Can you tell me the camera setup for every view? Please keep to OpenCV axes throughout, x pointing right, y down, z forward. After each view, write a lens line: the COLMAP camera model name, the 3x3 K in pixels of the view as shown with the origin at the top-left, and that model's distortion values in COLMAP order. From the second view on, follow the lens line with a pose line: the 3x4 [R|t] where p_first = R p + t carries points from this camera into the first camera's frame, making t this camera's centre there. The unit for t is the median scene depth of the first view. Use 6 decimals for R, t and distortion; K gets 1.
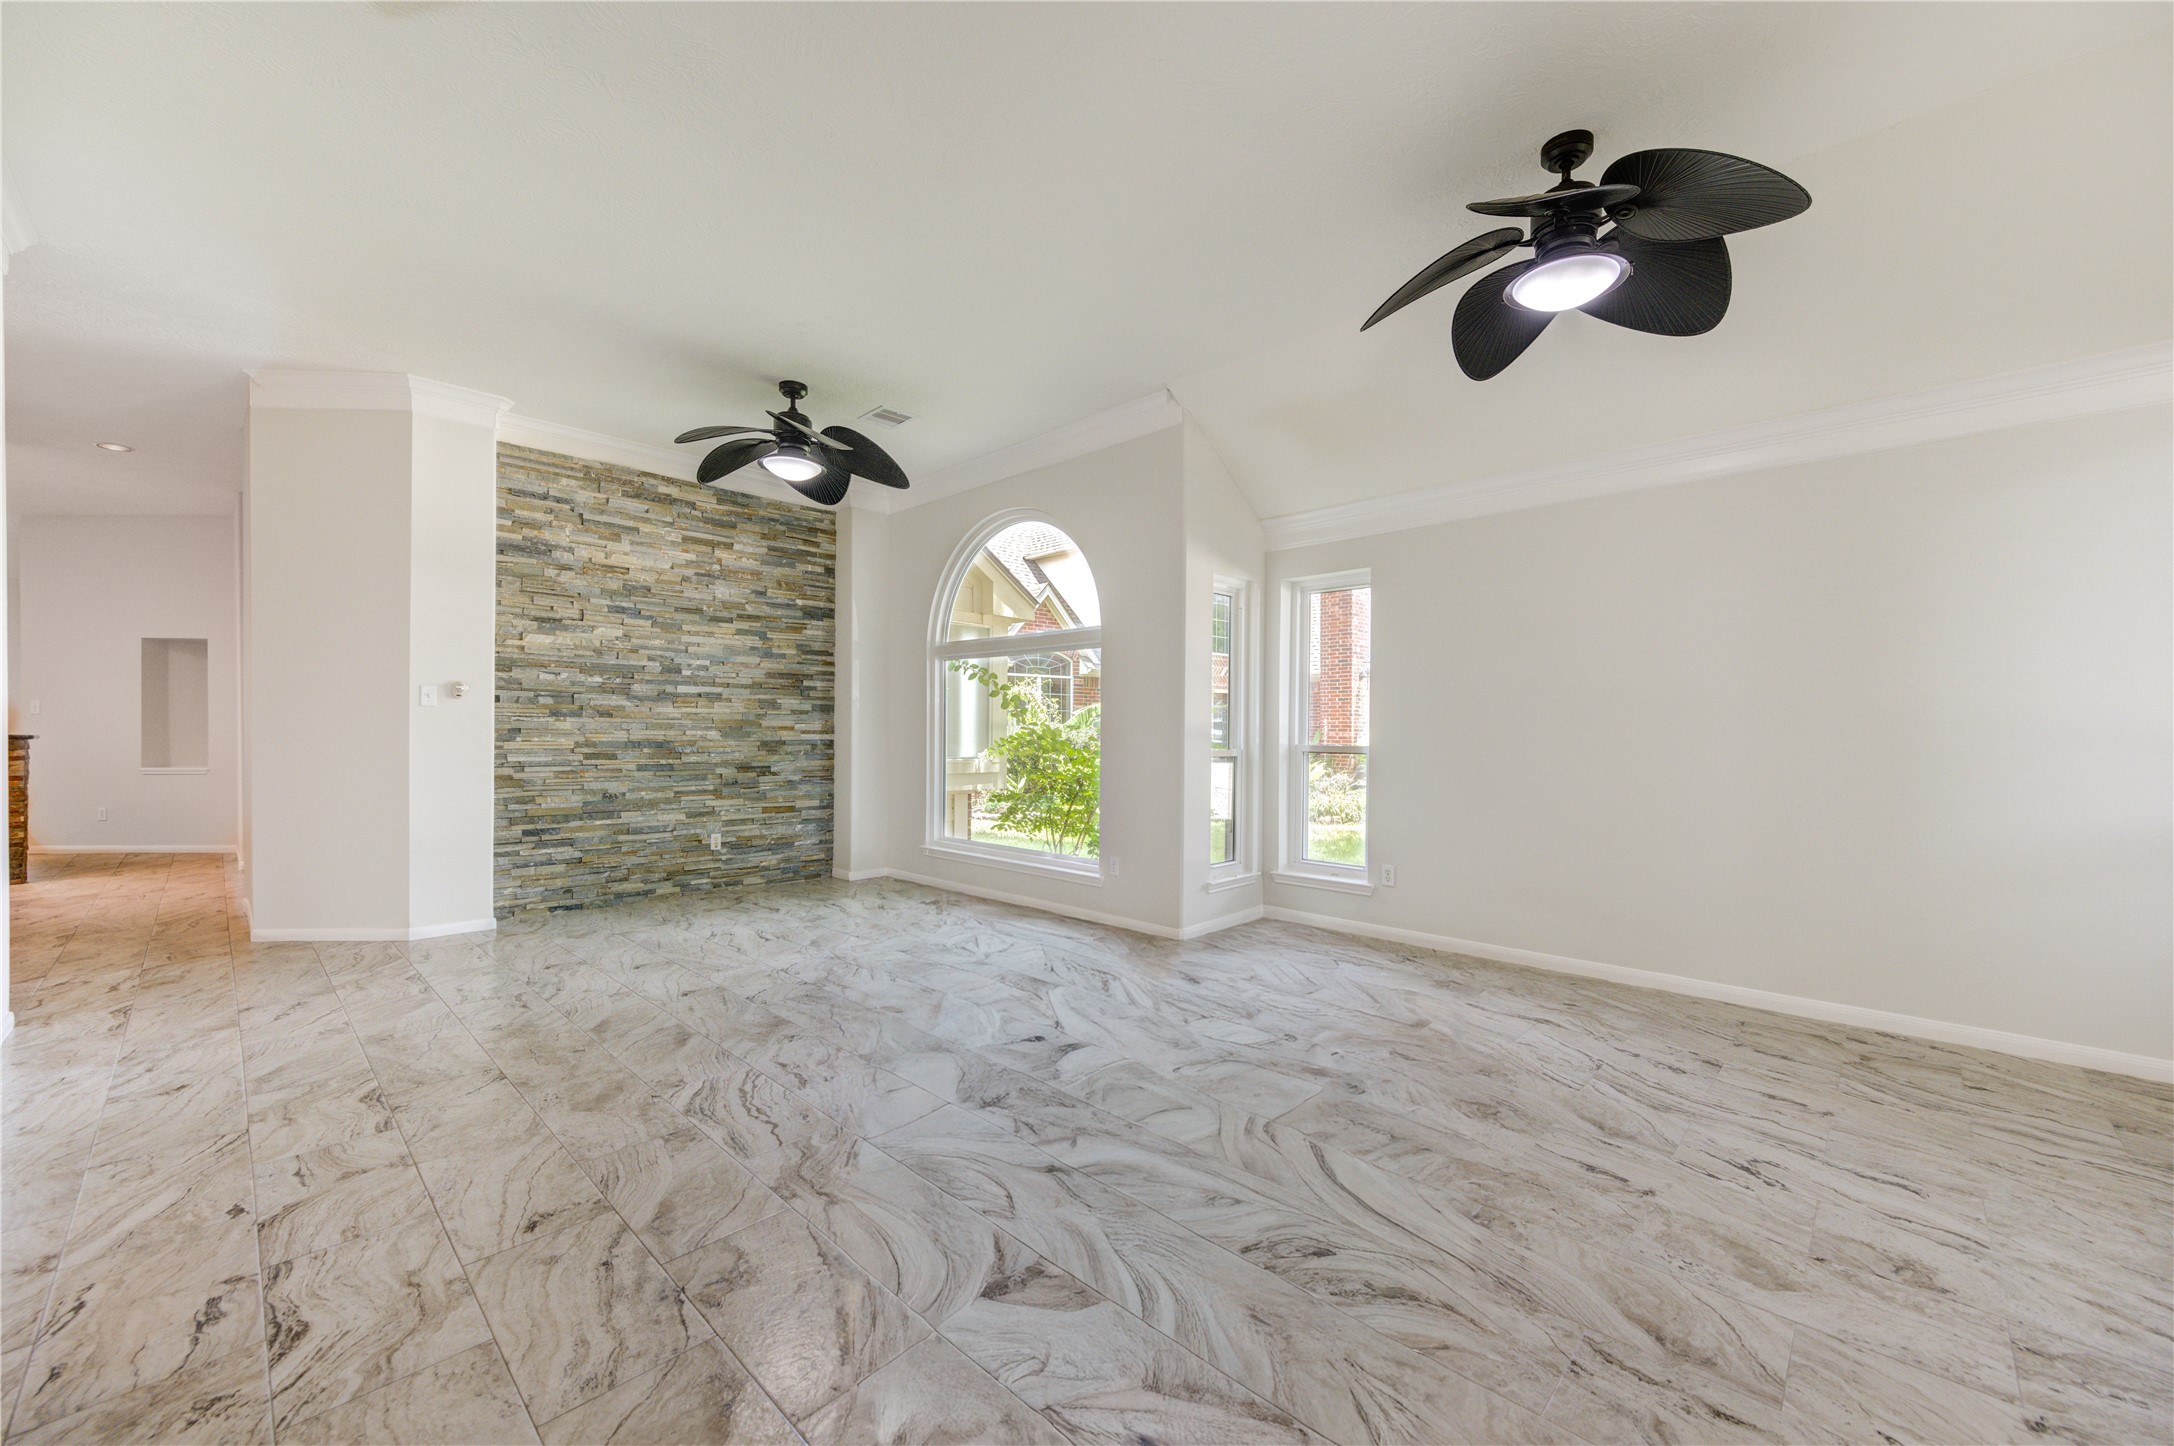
lens RADIAL K [[841.9, 0, 1075.4], [0, 841.9, 733.5], [0, 0, 1]] dist [-0.000489, 0.000119]
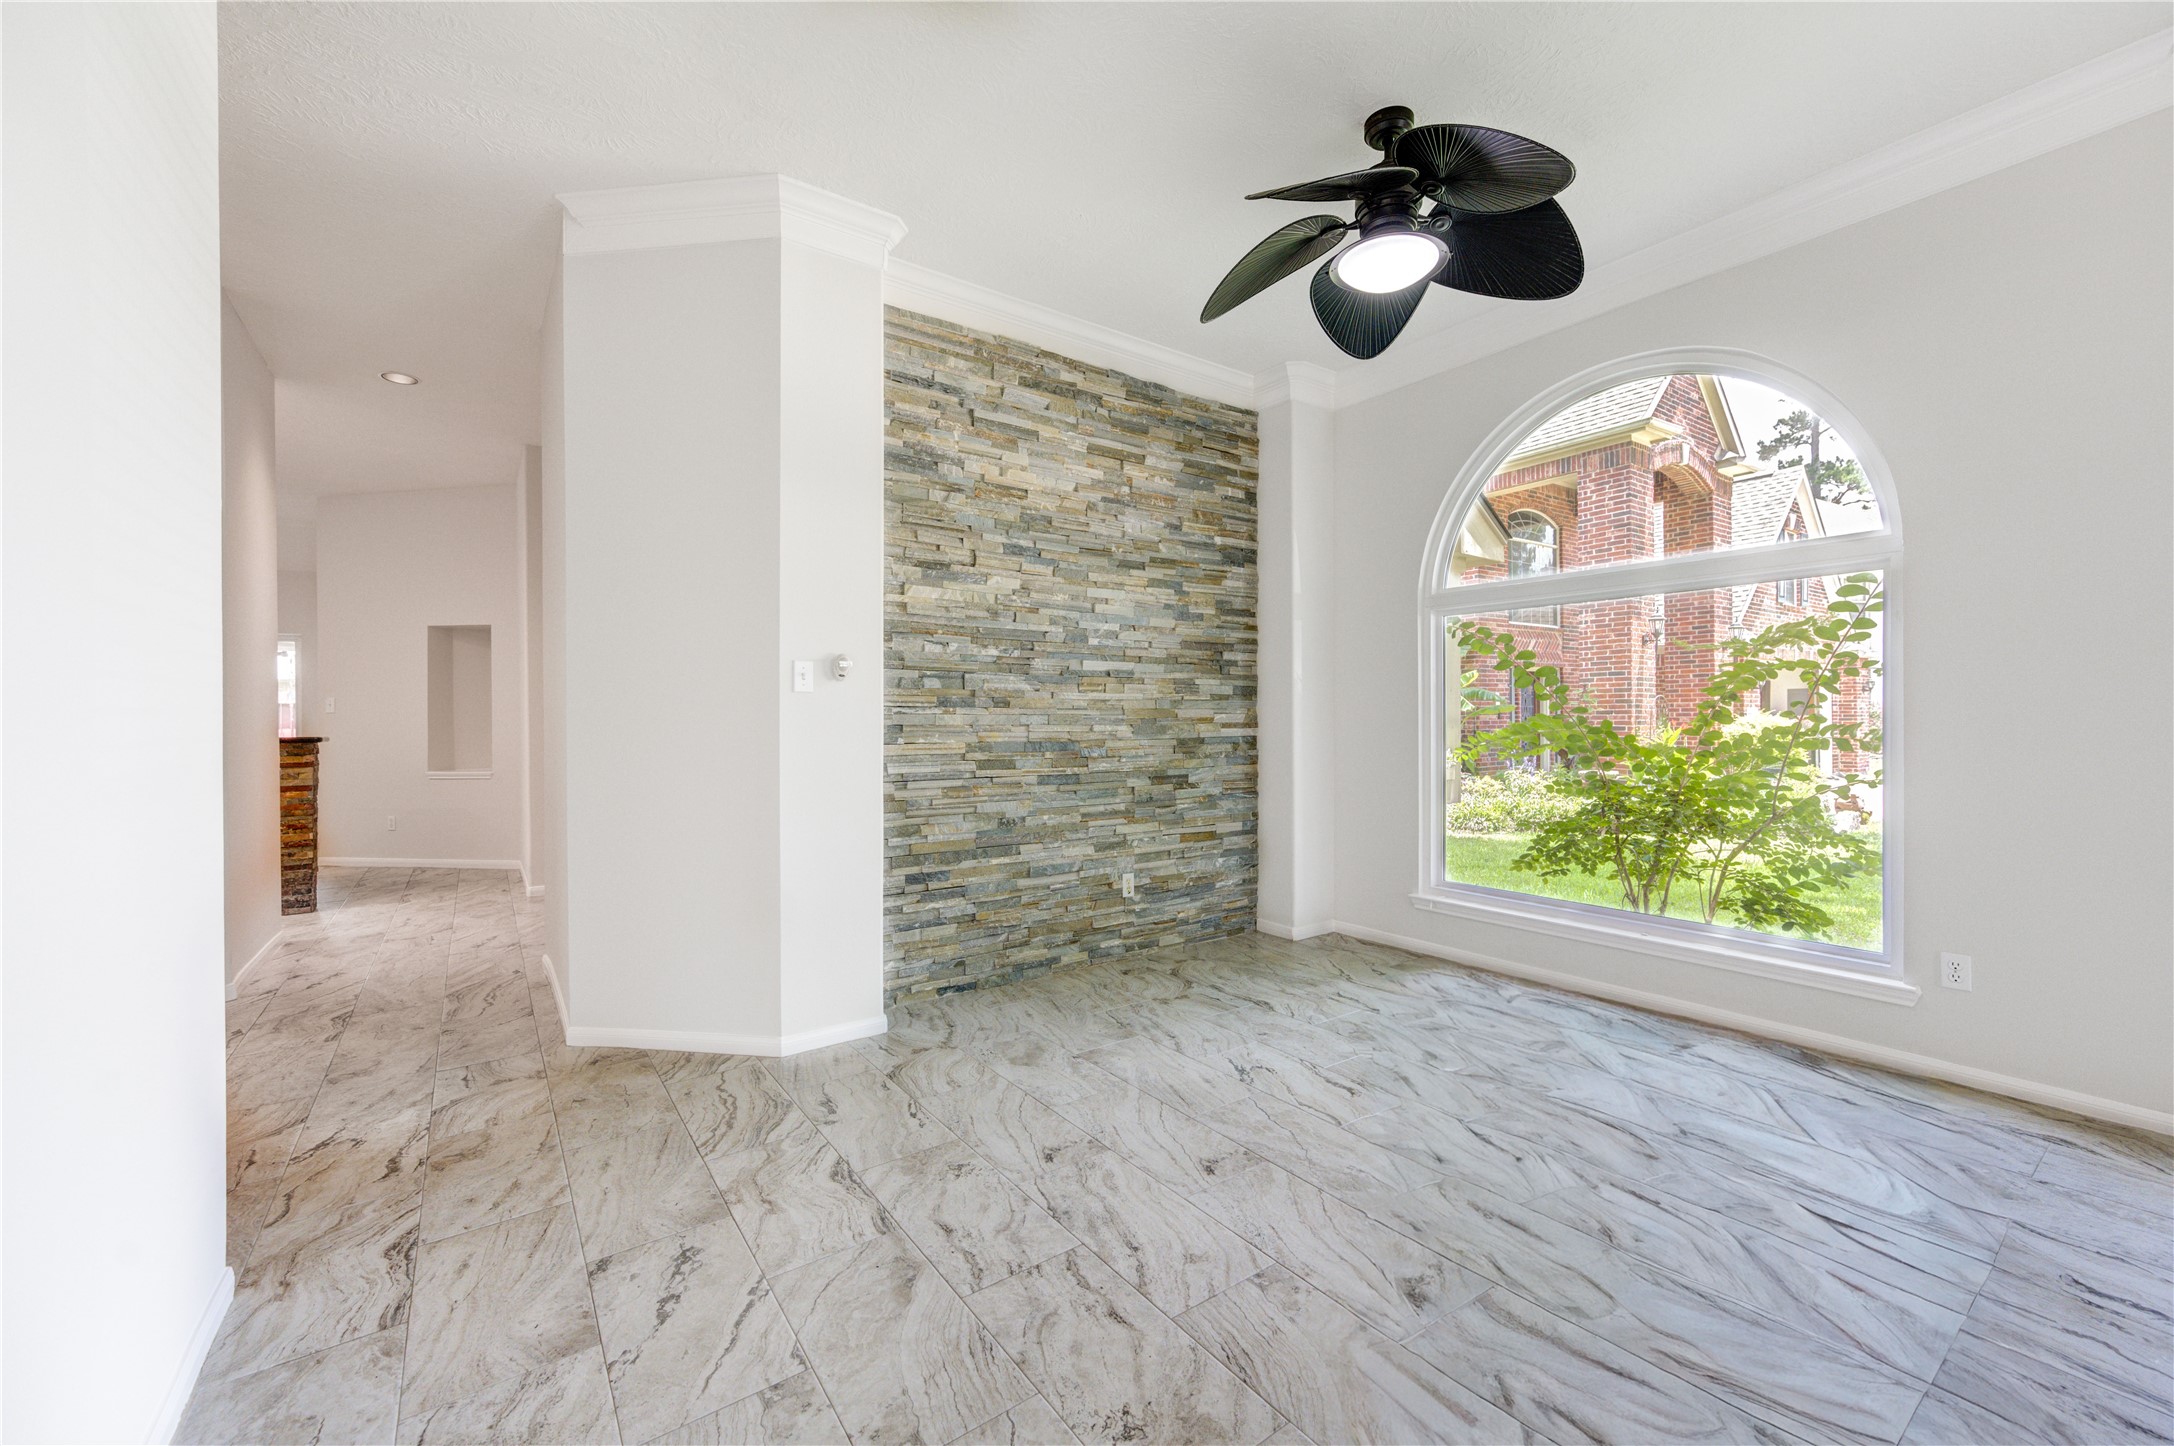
lens RADIAL K [[875.6, 0, 1091.3], [0, 875.6, 713.4], [0, 0, 1]] dist [0.008938, -0.004255]
pose [[0.982050, -0.011682, -0.188260, -0.323434], [0.009736, 0.999889, -0.011259, -0.005029], [0.188371, 0.009224, 0.982055, 0.288510]]
